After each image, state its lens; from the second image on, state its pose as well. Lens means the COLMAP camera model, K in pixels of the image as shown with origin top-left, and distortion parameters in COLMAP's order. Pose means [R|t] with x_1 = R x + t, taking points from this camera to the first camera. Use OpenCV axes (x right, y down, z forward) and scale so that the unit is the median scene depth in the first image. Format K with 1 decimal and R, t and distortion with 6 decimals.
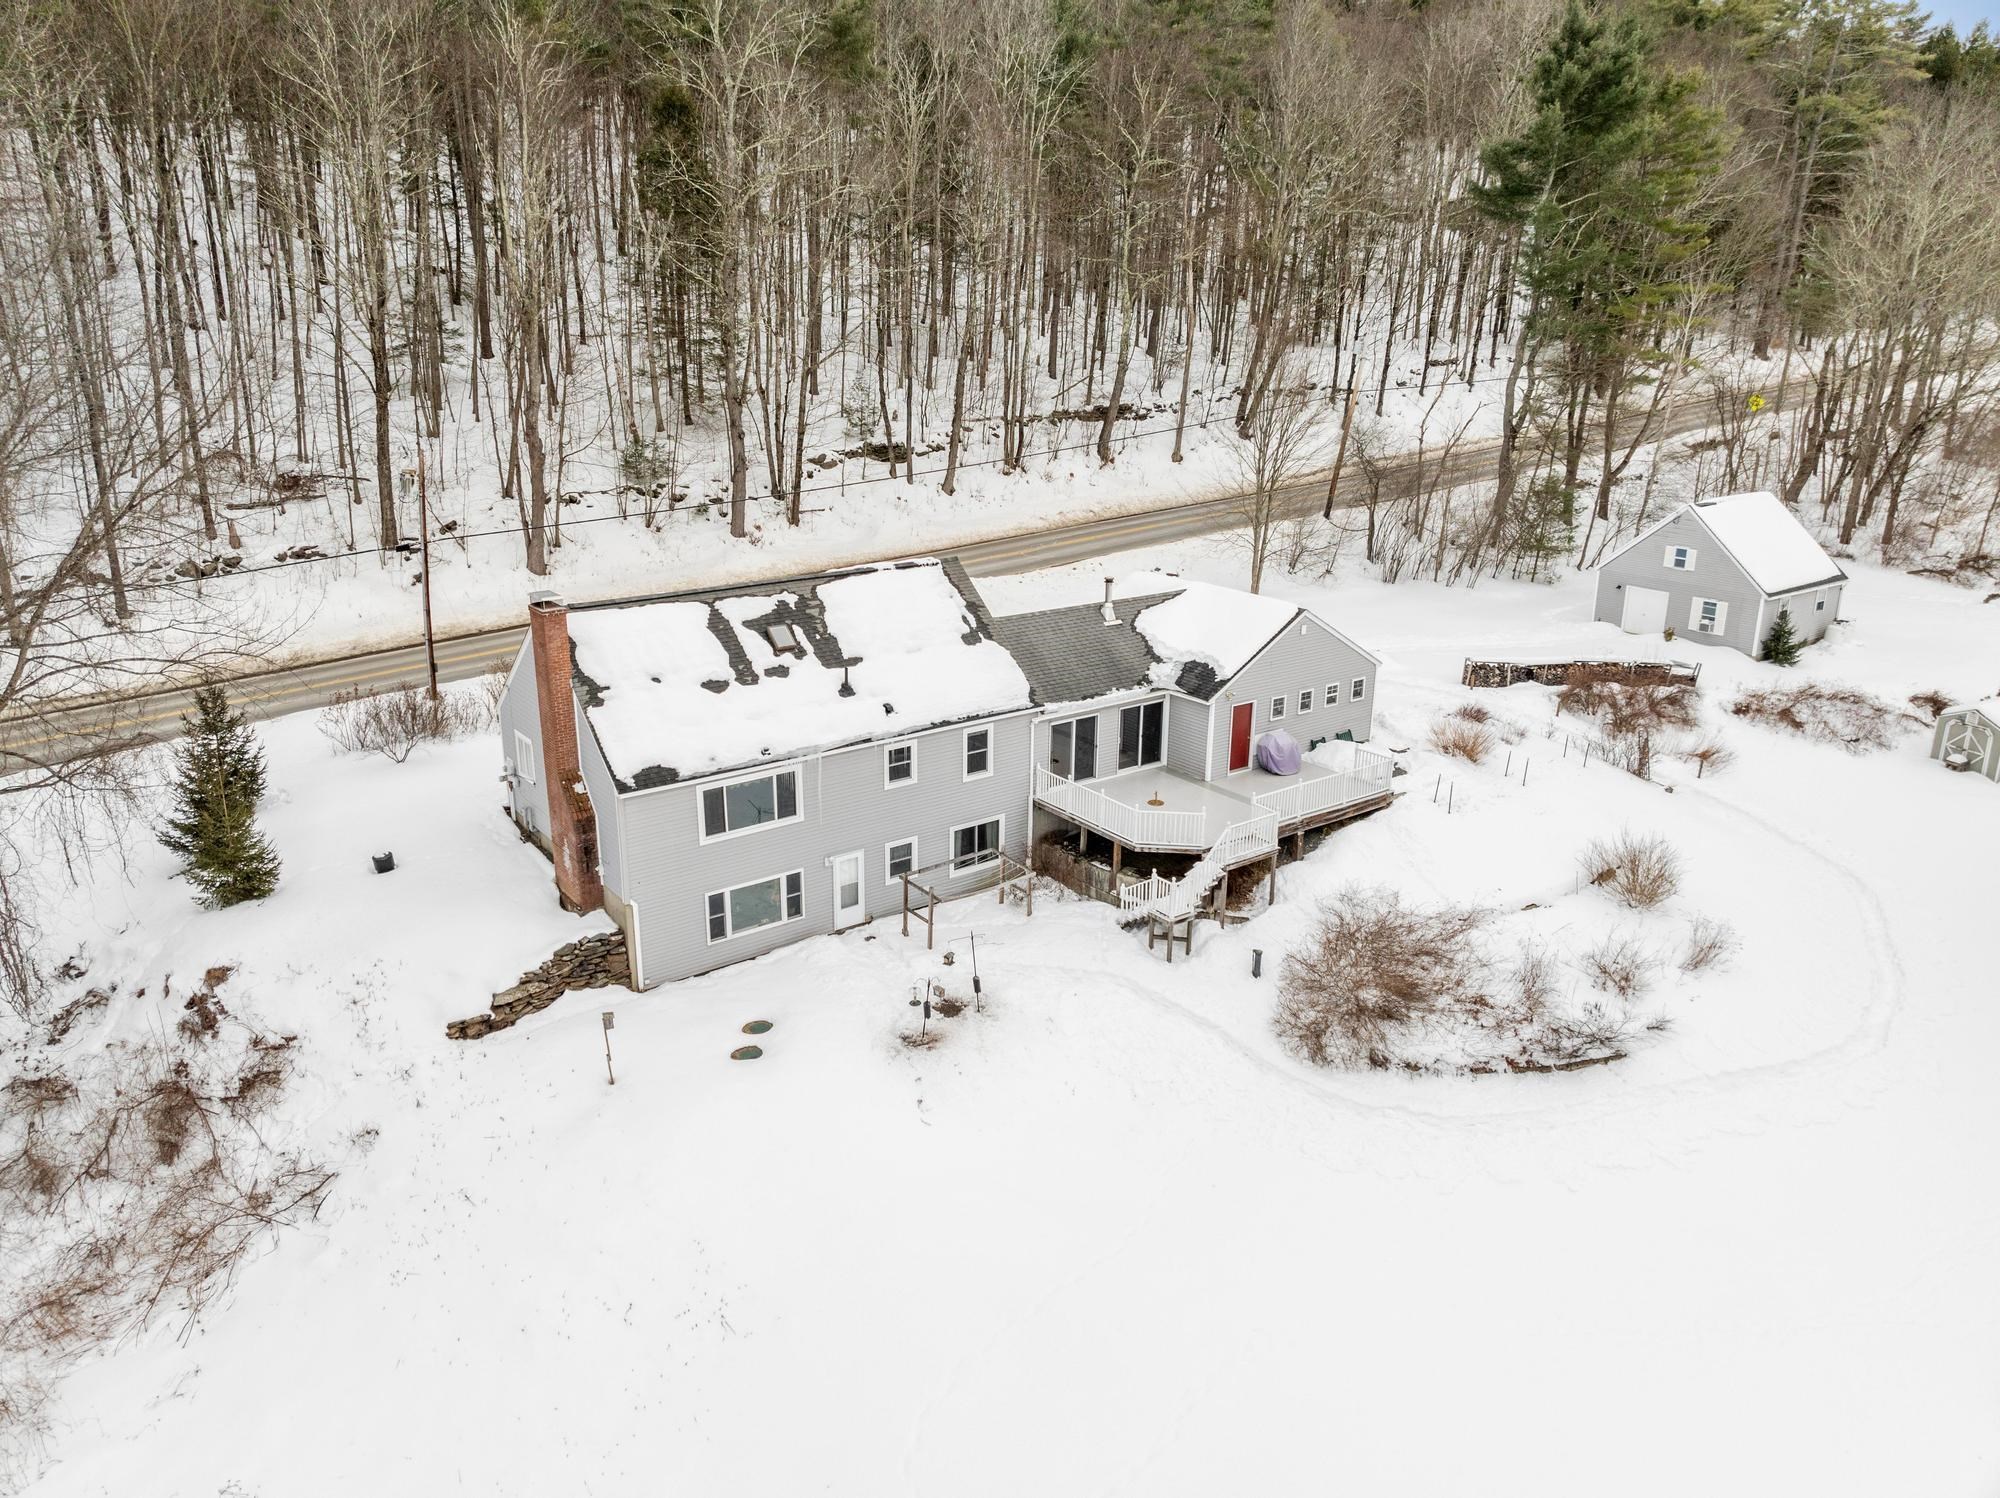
lens RADIAL K [[1409.5, 0, 987.1], [0, 1409.5, 739.1], [0, 0, 1]] dist [-0.041497, 0.002521]
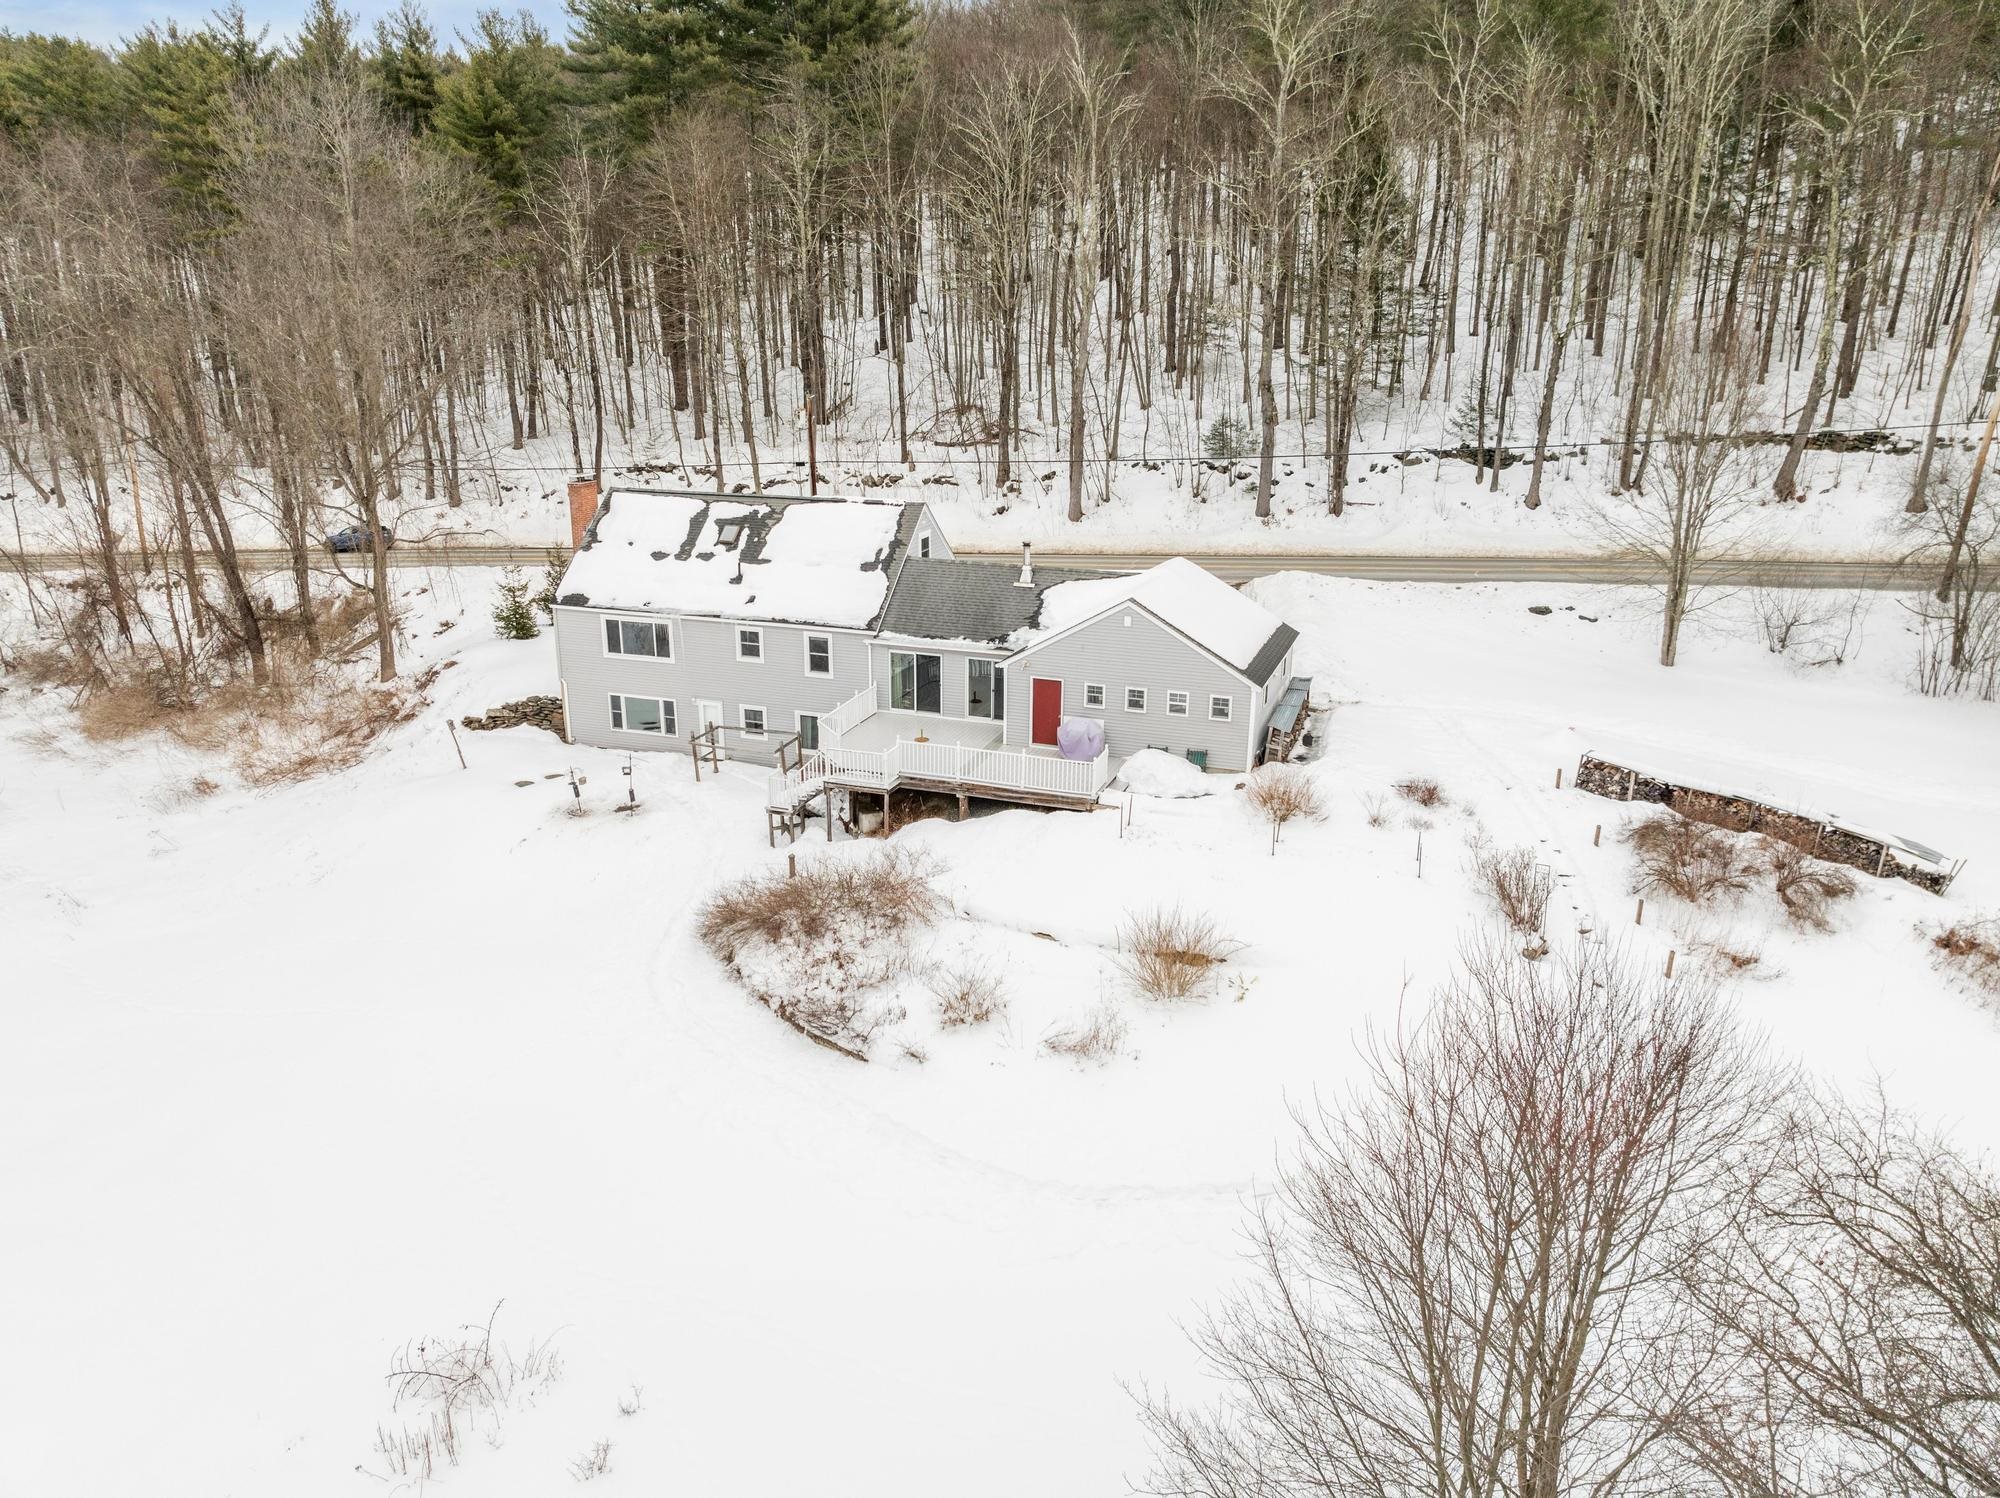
lens RADIAL K [[1409.5, 0, 986.1], [0, 1409.5, 745.0], [0, 0, 1]] dist [-0.041497, 0.002521]
pose [[0.550294, 0.244130, -0.798484, 1.090986], [-0.248740, 0.960813, 0.122336, -0.103093], [0.797060, 0.131294, 0.589455, 0.429852]]
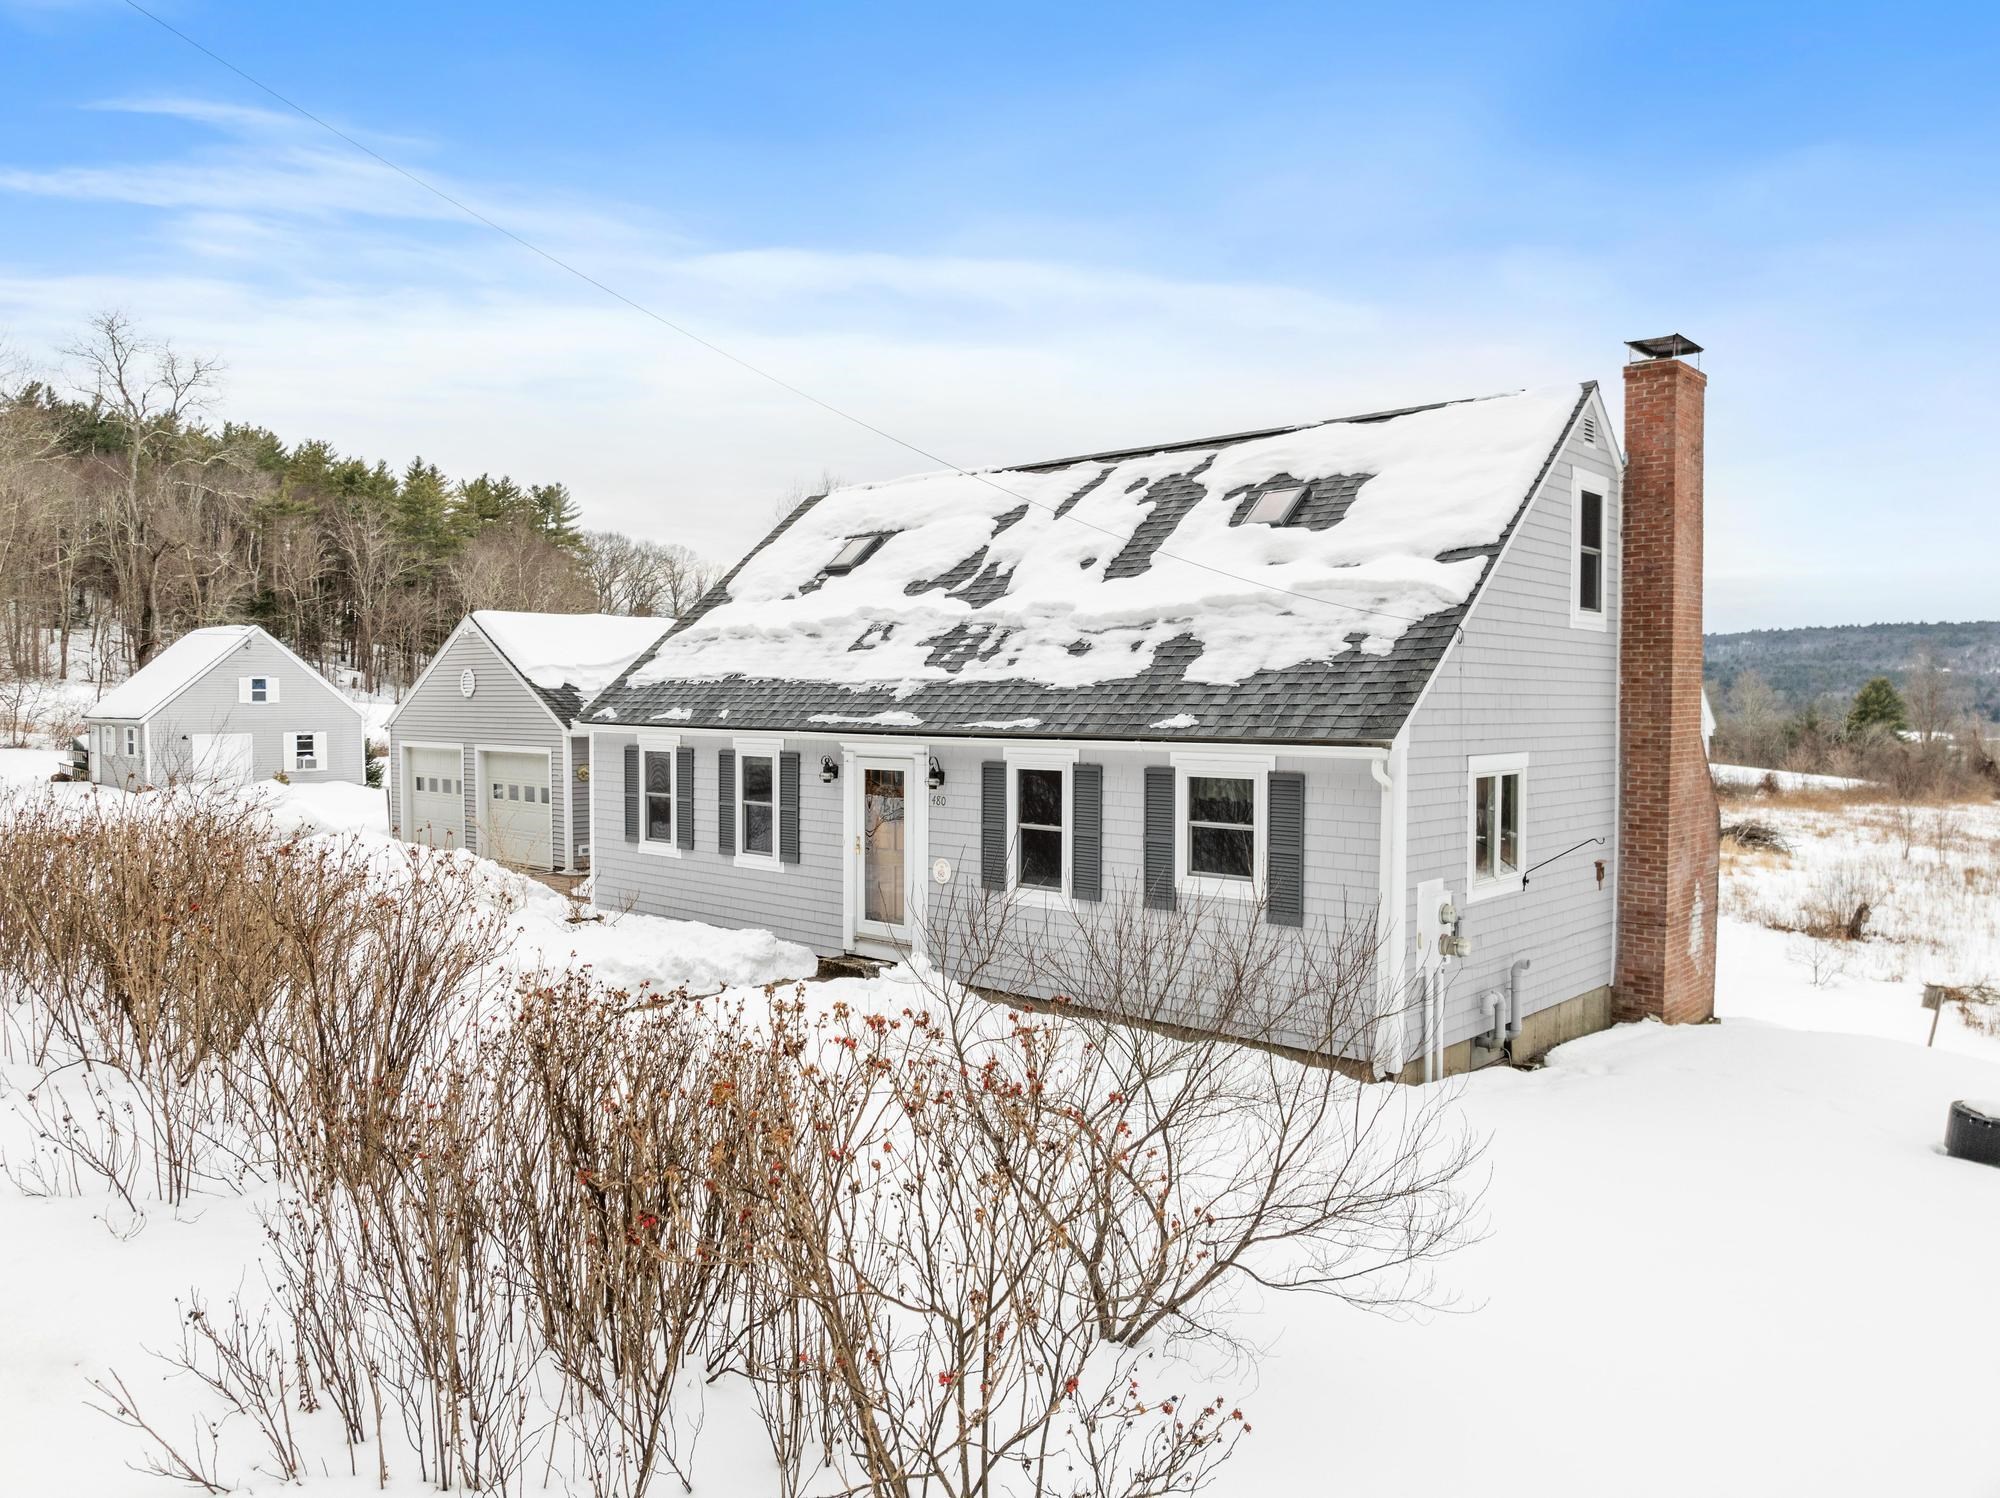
lens RADIAL K [[1409.5, 0, 994.9], [0, 1409.5, 753.0], [0, 0, 1]] dist [-0.041497, 0.002521]
pose [[-0.174803, -0.048799, 0.983393, -0.651481], [0.294745, 0.950376, 0.099553, -0.075488], [-0.939452, 0.307253, -0.151745, 1.166515]]
